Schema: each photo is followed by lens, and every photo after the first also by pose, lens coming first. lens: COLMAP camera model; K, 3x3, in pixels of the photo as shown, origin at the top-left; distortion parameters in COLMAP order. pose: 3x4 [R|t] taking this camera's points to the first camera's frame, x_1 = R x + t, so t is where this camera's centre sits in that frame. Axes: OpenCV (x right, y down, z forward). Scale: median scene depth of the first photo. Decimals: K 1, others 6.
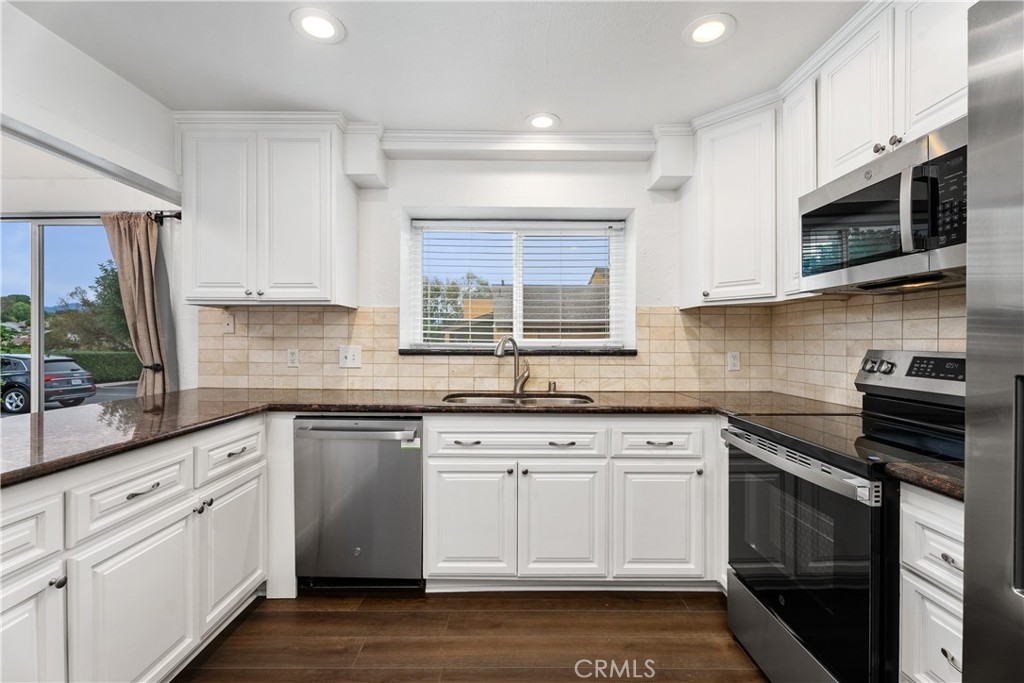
lens RADIAL K [[457.0, 0, 510.4], [0, 457.0, 349.6], [0, 0, 1]] dist [-0.000677, 0.000049]
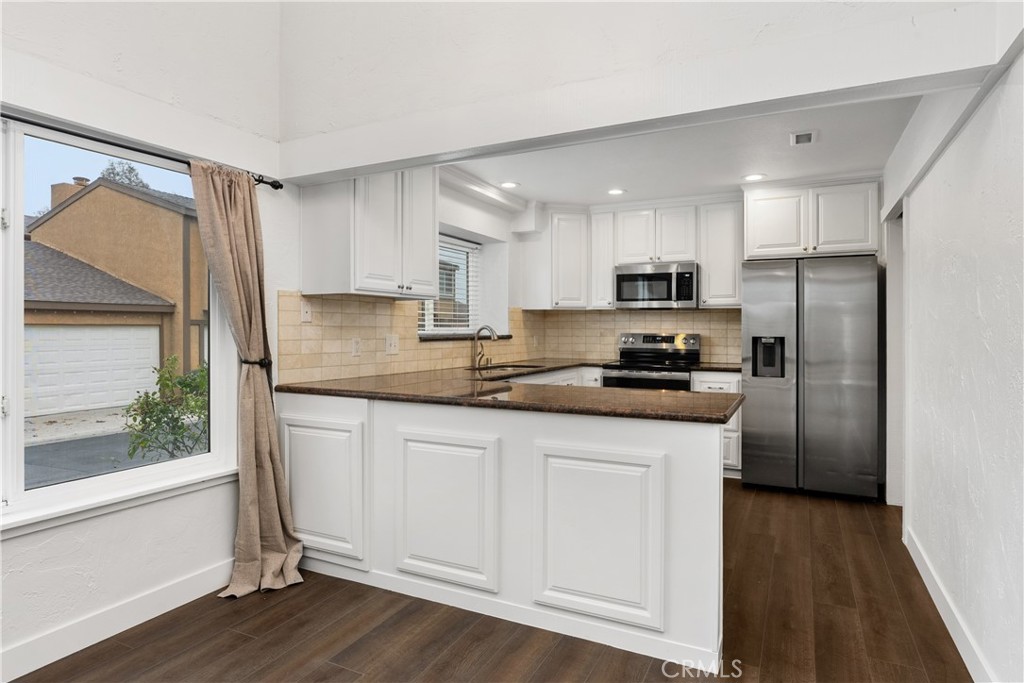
lens RADIAL K [[578.3, 0, 514.2], [0, 578.3, 328.8], [0, 0, 1]] dist [-0.019788, 0.007561]
pose [[0.446817, -0.002084, 0.894623, -1.460846], [0.013417, 0.999900, -0.004372, -0.011603], [-0.894525, 0.013956, 0.446801, 0.117865]]
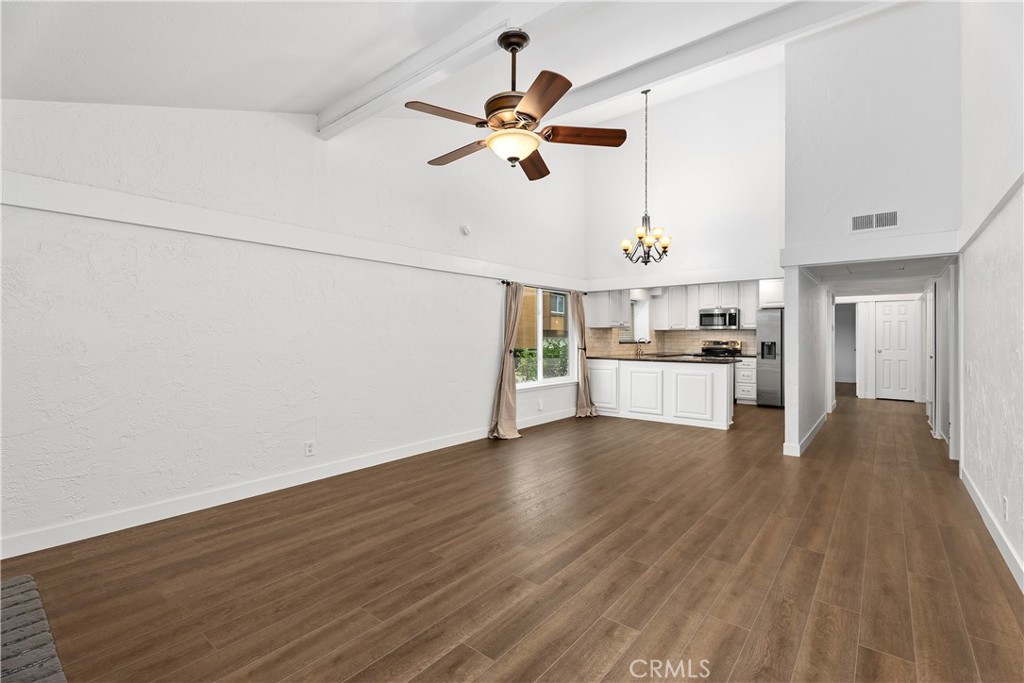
lens RADIAL K [[457.0, 0, 510.1], [0, 457.0, 336.7], [0, 0, 1]] dist [-0.000677, 0.000049]
pose [[0.637469, -0.000994, 0.770475, -3.079392], [0.013428, 0.999862, -0.009820, -0.014424], [-0.770359, 0.016606, 0.637394, -0.397047]]
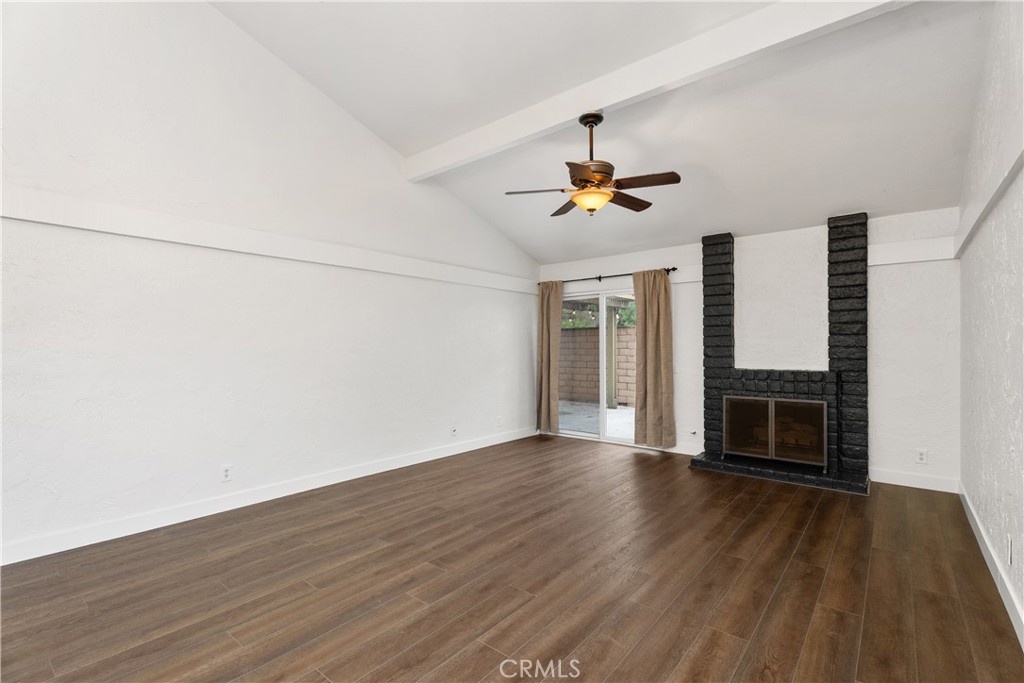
lens RADIAL K [[457.0, 0, 513.2], [0, 457.0, 340.9], [0, 0, 1]] dist [-0.000677, 0.000049]
pose [[-0.636611, -0.015406, -0.771031, -1.214316], [-0.012610, 0.999875, -0.009567, -0.023157], [0.771082, 0.003633, -0.636725, 0.854257]]
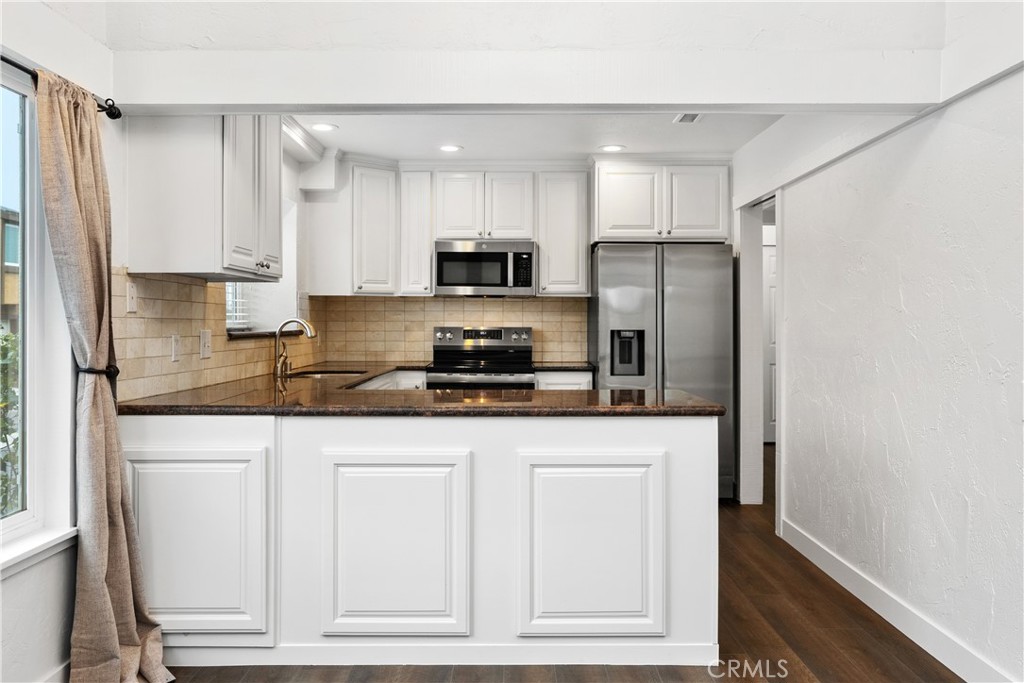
lens RADIAL K [[829.5, 0, 514.9], [0, 829.5, 317.5], [0, 0, 1]] dist [-0.032261, 0.032548]
pose [[-0.002922, 0.001537, 0.999995, -1.749468], [0.015393, 0.999880, -0.001492, -0.018758], [-0.999877, 0.015389, -0.002945, 0.480067]]
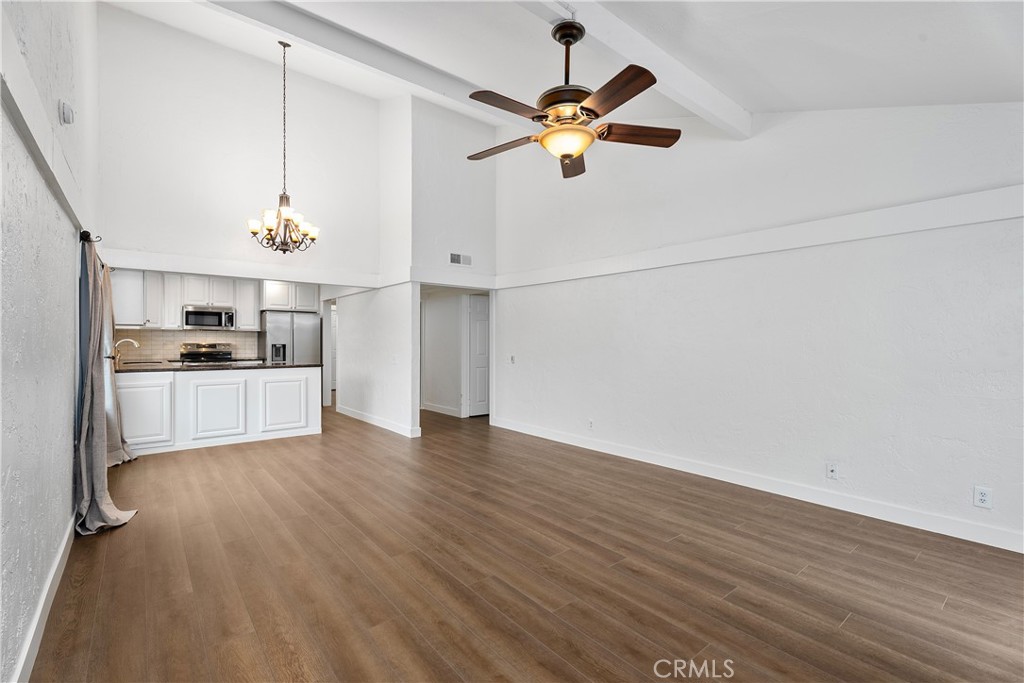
lens RADIAL K [[457.0, 0, 516.6], [0, 457.0, 344.3], [0, 0, 1]] dist [-0.000677, 0.000049]
pose [[-0.634970, -0.011010, 0.772458, -2.989112], [0.007236, 0.999770, 0.020199, -0.035150], [-0.772503, 0.018415, -0.634744, 0.887226]]
